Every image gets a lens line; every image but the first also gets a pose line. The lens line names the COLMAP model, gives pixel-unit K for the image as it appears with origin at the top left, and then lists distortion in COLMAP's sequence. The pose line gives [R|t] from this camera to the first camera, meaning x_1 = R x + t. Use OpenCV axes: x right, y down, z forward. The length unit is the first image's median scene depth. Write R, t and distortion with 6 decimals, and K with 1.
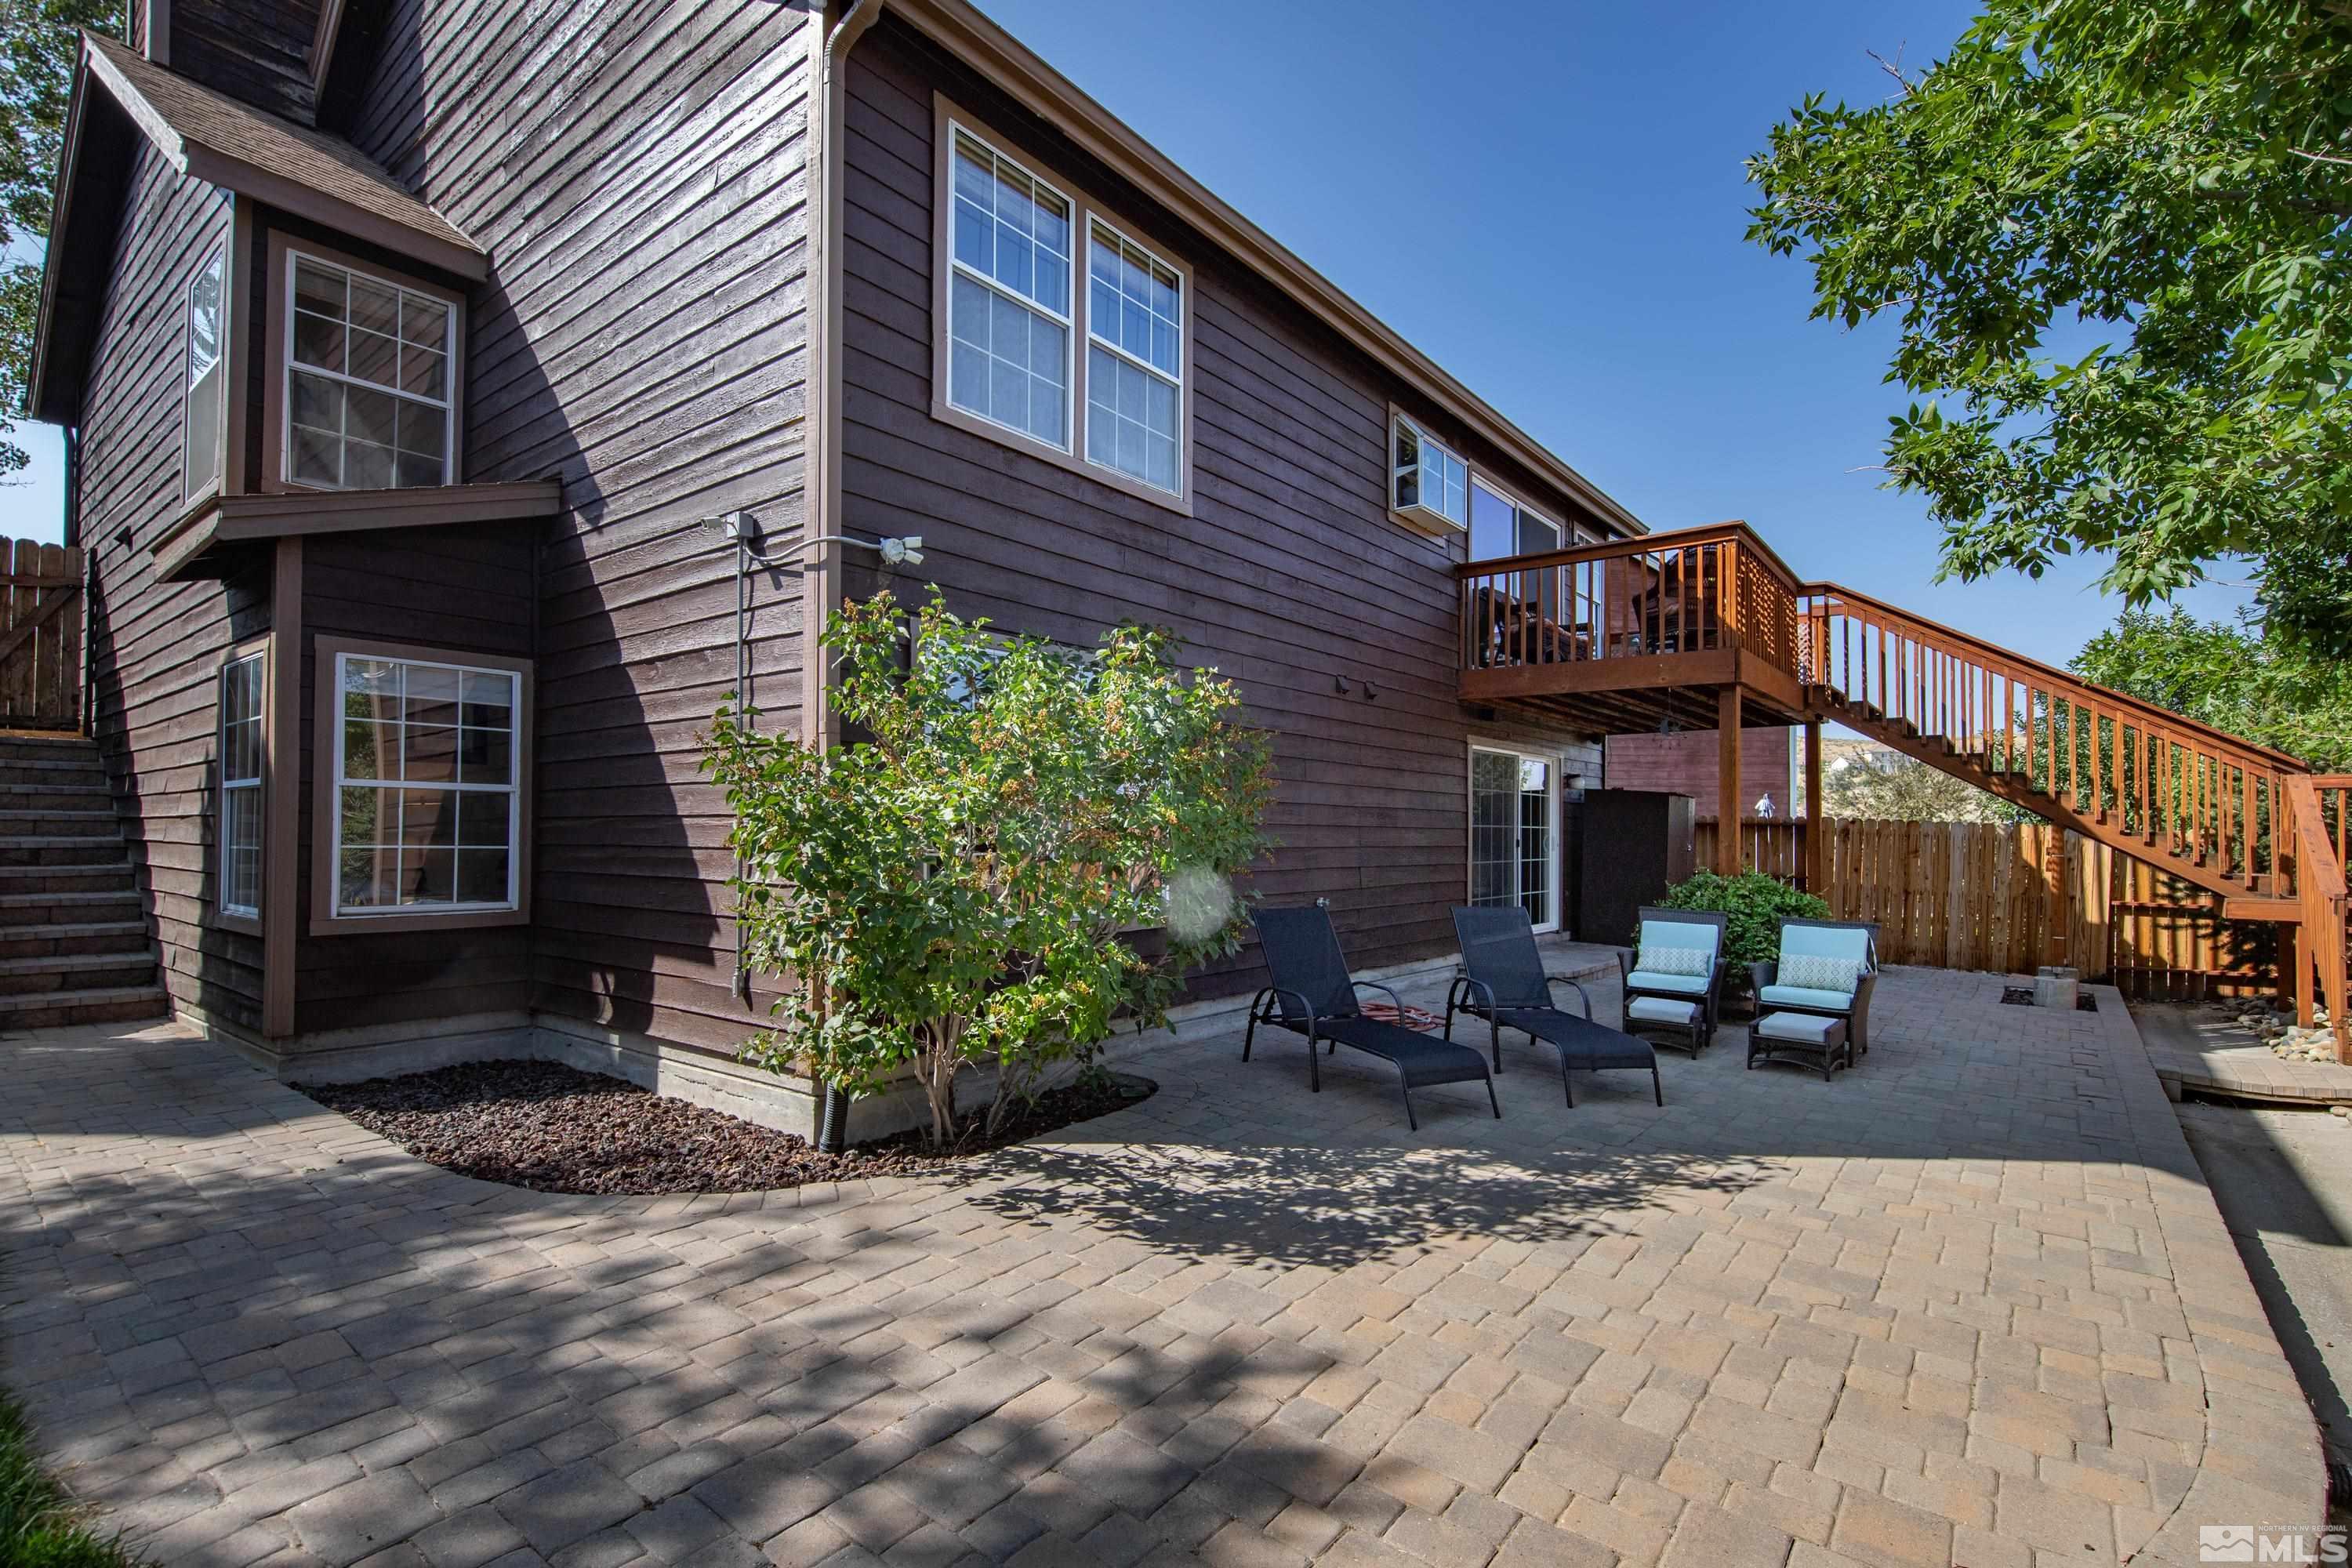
lens RADIAL K [[1100.9, 0, 1172.2], [0, 1100.9, 817.8], [0, 0, 1]] dist [0.012572, -0.024361]
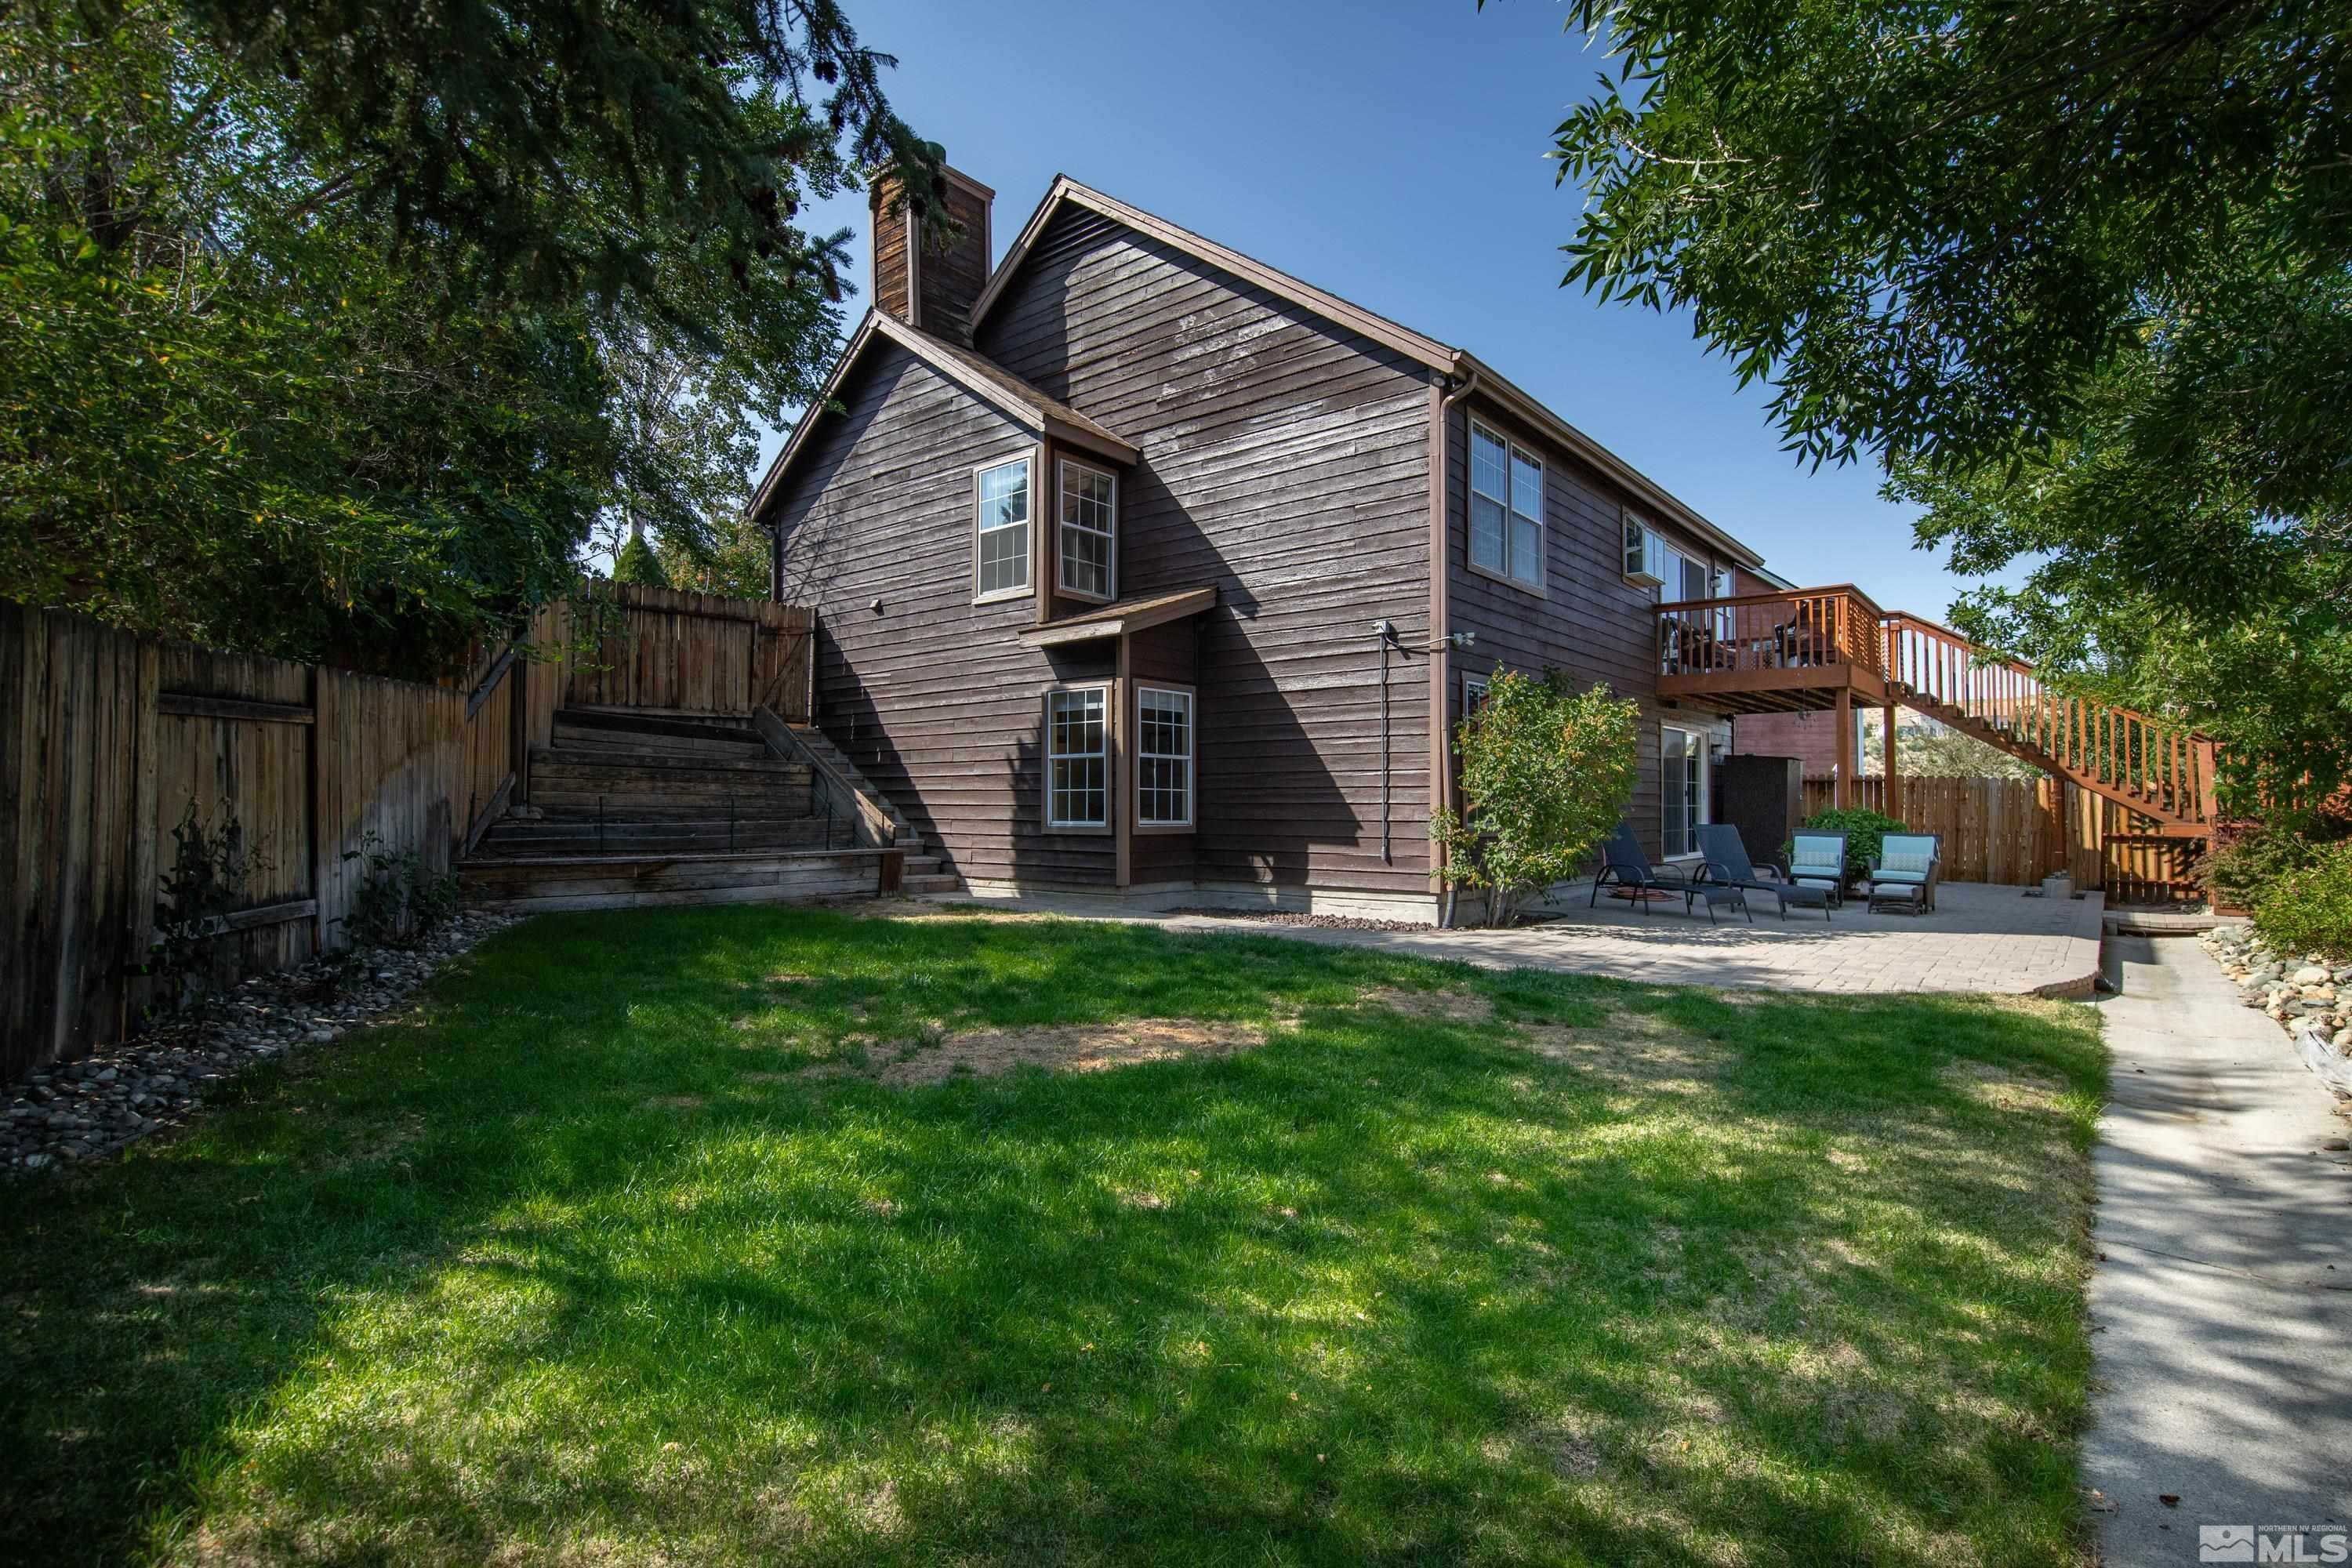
lens RADIAL K [[1161.6, 0, 1176.0], [0, 1161.6, 784.0], [0, 0, 1]] dist [0.000479, -0.033505]
pose [[0.999950, -0.005945, -0.008045, -0.413656], [0.005912, 0.999974, -0.004087, 0.016237], [0.008069, 0.004039, 0.999959, -0.623517]]
